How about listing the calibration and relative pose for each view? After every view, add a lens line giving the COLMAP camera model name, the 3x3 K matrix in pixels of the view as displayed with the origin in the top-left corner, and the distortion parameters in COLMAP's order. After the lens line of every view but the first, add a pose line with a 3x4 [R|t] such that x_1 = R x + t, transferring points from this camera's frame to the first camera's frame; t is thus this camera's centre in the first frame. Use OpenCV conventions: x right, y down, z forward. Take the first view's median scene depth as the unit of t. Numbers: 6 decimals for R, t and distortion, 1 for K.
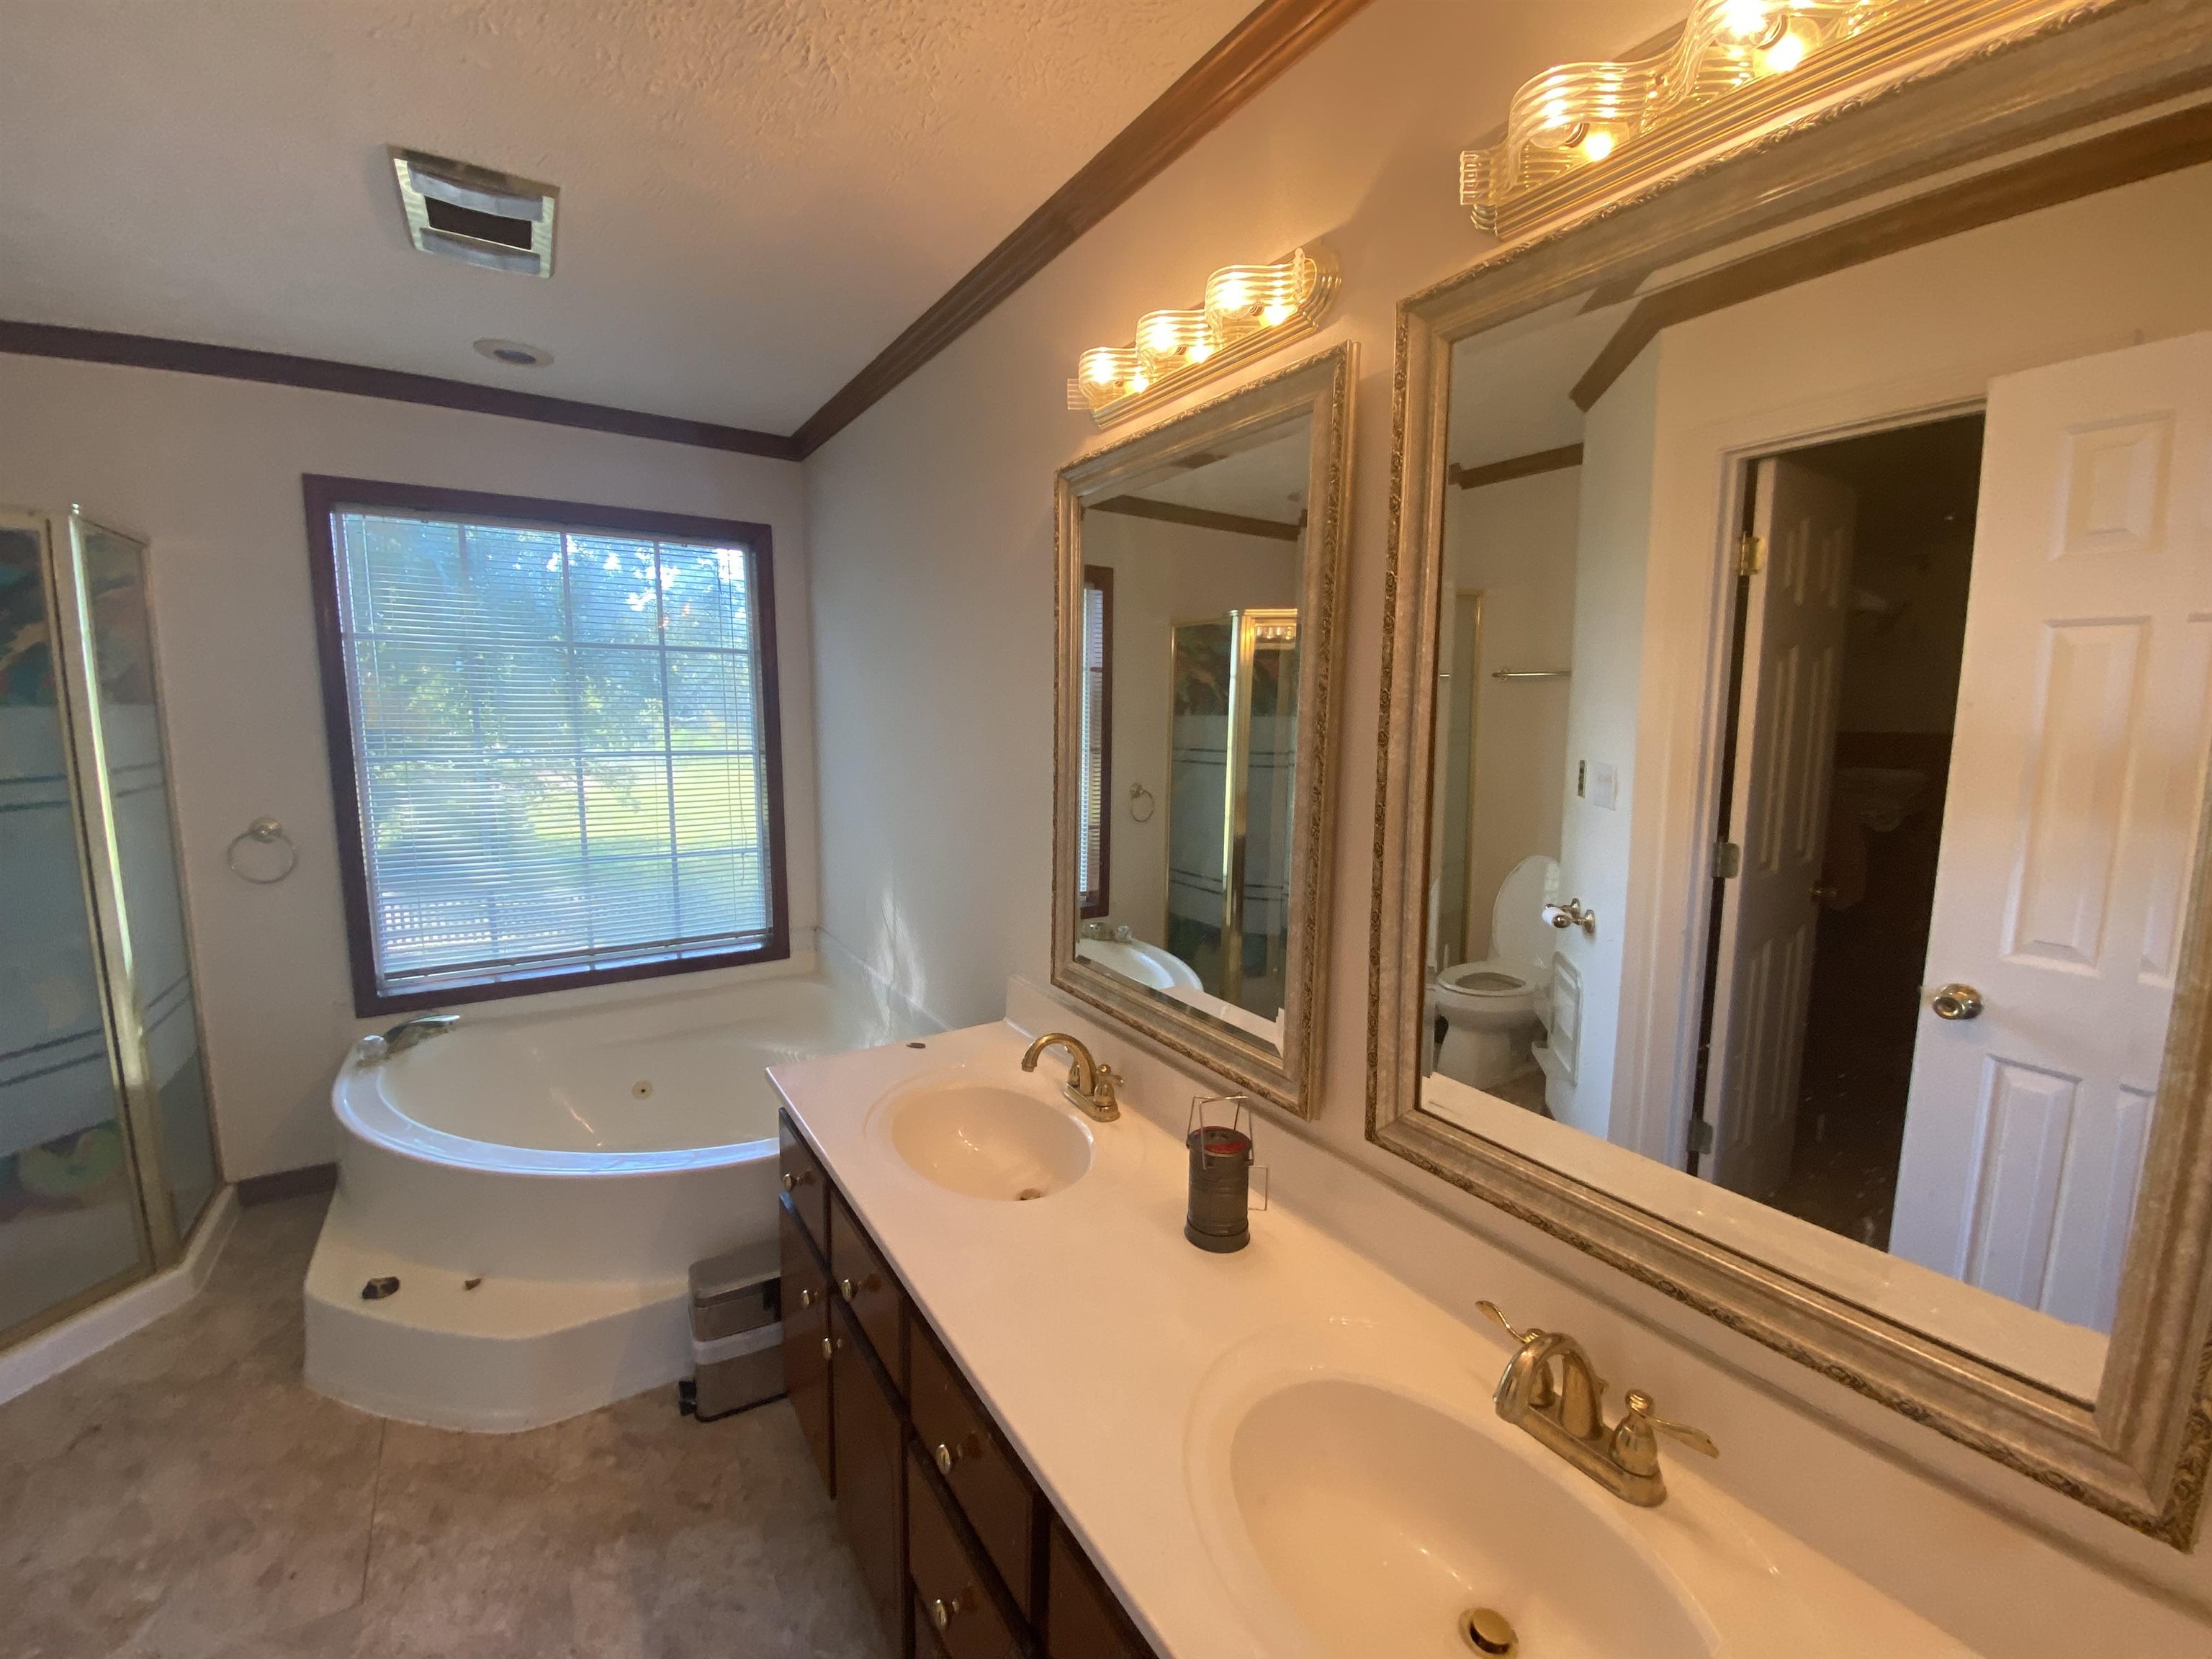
lens RADIAL K [[887.6, 0, 1092.7], [0, 887.6, 834.4], [0, 0, 1]] dist [0.017182, -0.019069]
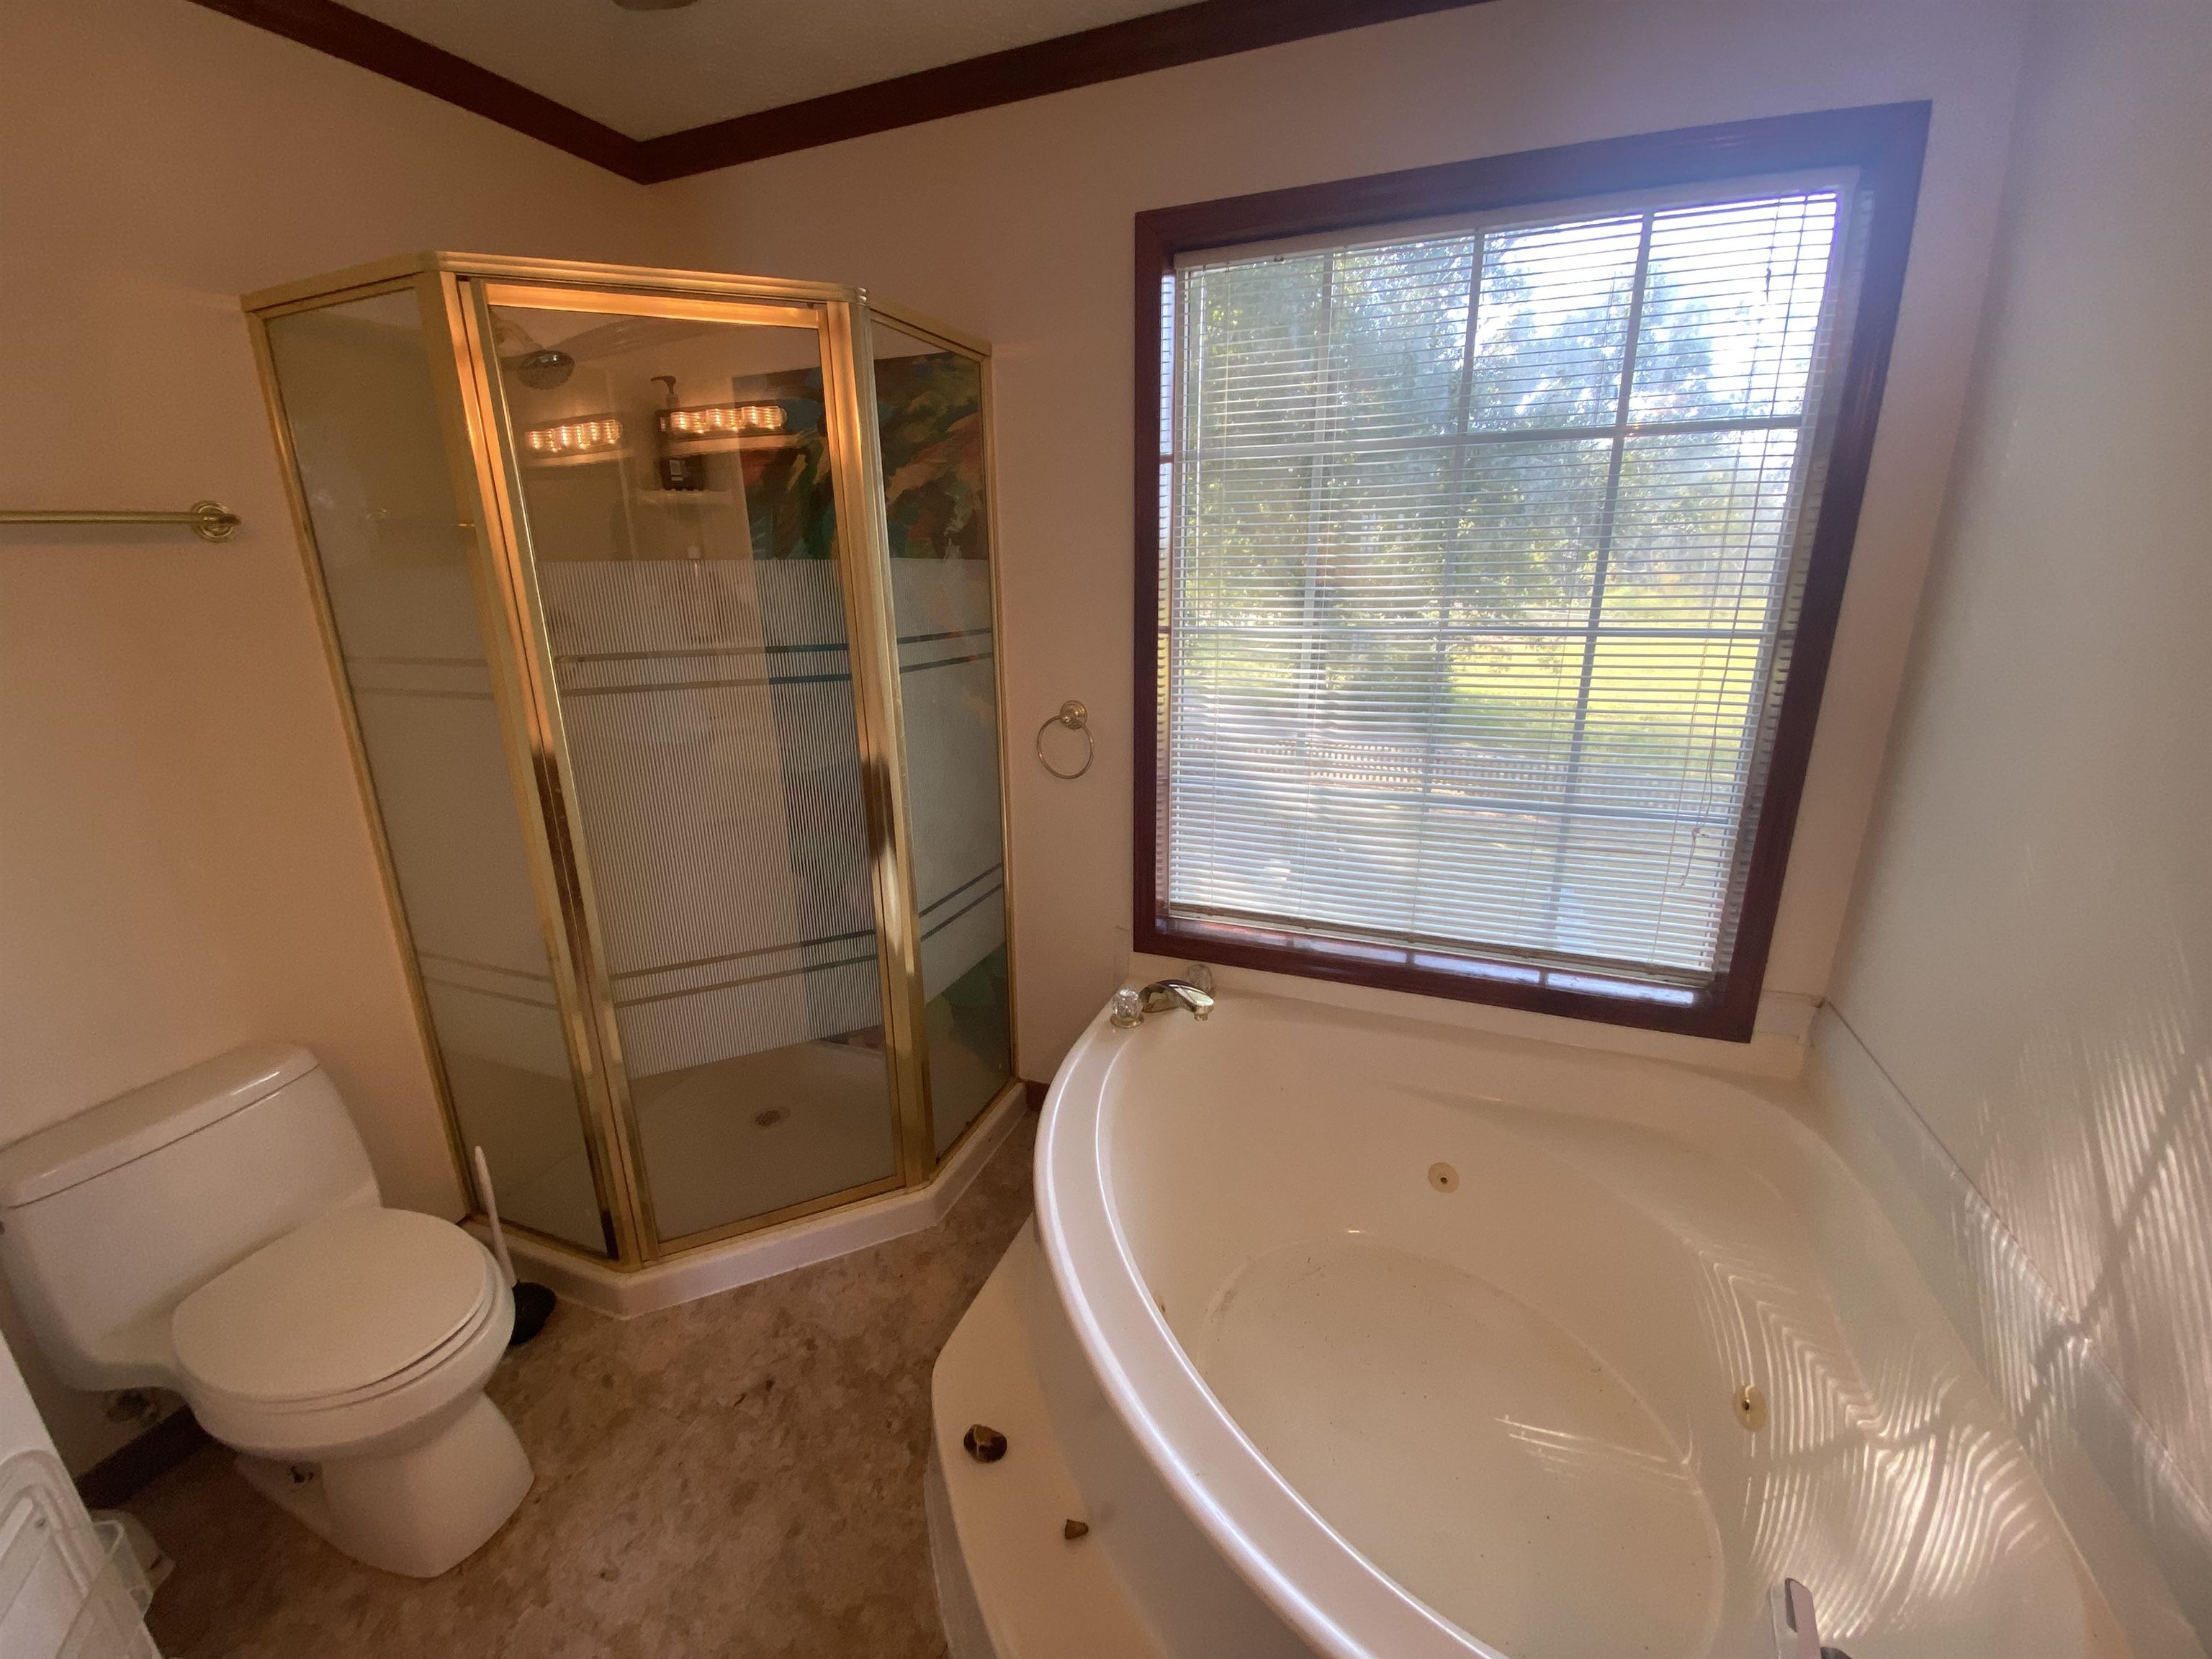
lens RADIAL K [[887.6, 0, 1092.7], [0, 887.6, 834.4], [0, 0, 1]] dist [0.017182, -0.019069]
pose [[0.584459, 0.221999, -0.780464, -0.235541], [-0.092534, 0.973806, 0.207699, -0.066112], [0.806130, -0.049172, 0.589692, 0.496296]]
